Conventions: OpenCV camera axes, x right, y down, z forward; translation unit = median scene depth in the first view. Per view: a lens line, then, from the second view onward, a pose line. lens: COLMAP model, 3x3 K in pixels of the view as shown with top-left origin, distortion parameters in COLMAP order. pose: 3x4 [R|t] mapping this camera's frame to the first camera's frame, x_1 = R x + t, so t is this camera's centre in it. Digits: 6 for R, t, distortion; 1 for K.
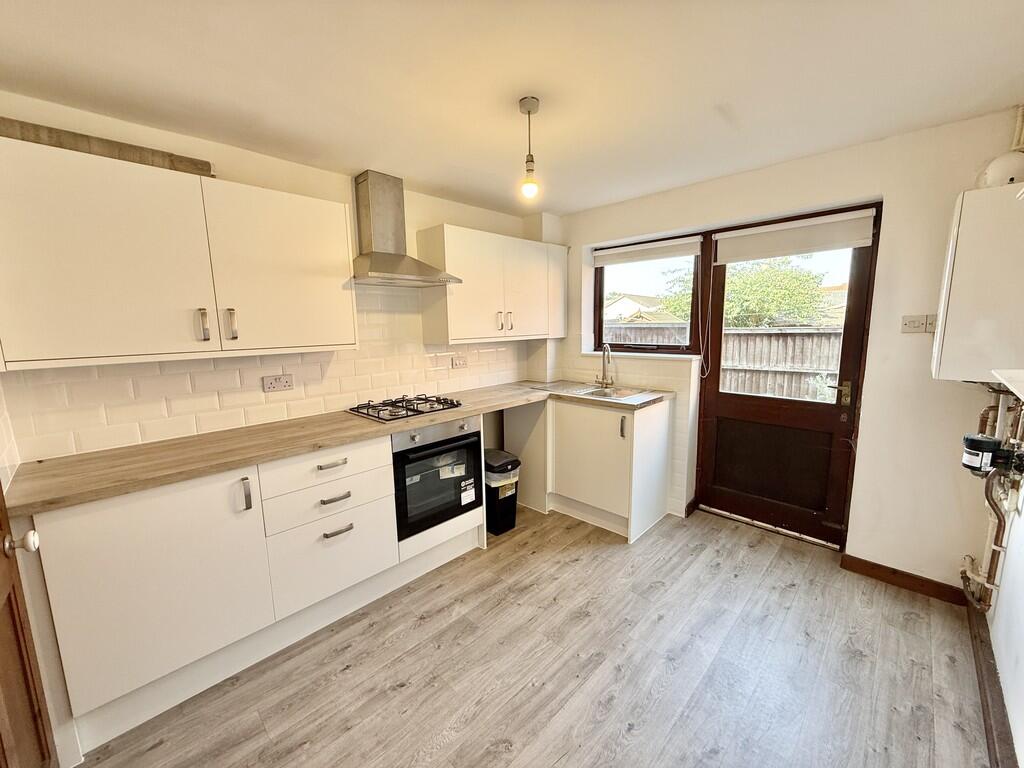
lens RADIAL K [[409.5, 0, 512.0], [0, 409.5, 384.0], [0, 0, 1]] dist [0.000316, -0.000126]
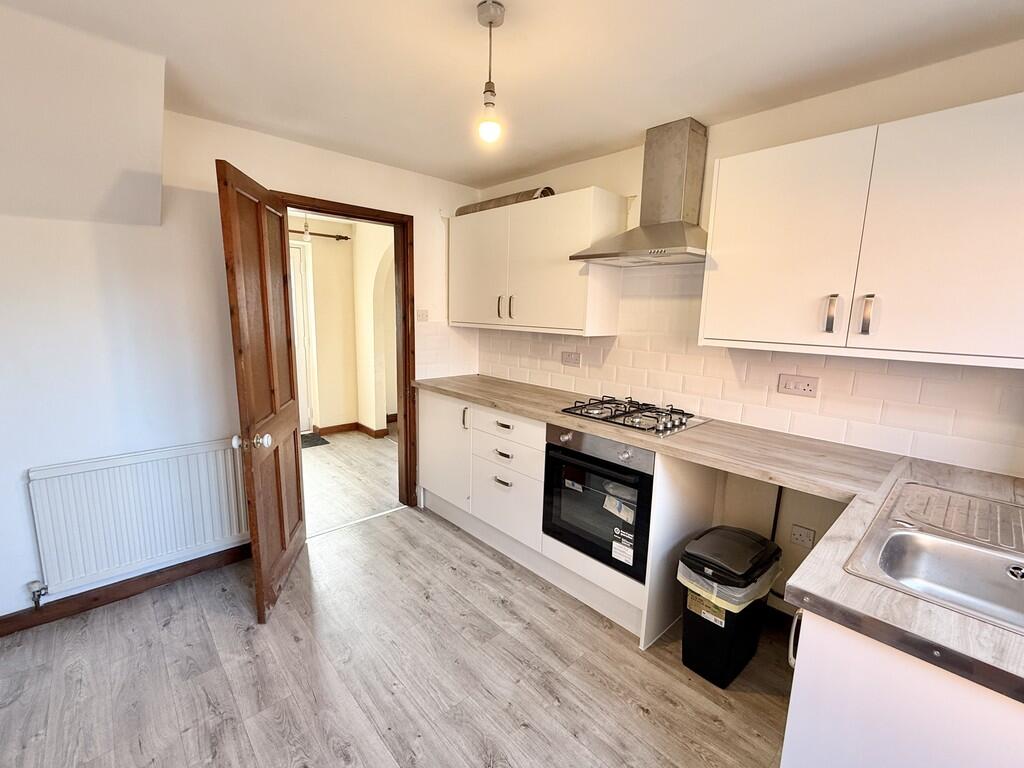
lens RADIAL K [[451.1, 0, 512.0], [0, 451.1, 384.0], [0, 0, 1]] dist [-0.001547, -0.000077]
pose [[-0.052014, 0.180441, -0.982209, 0.721205], [-0.169156, 0.967737, 0.186740, -0.147077], [0.984216, 0.175860, -0.019814, 0.884634]]
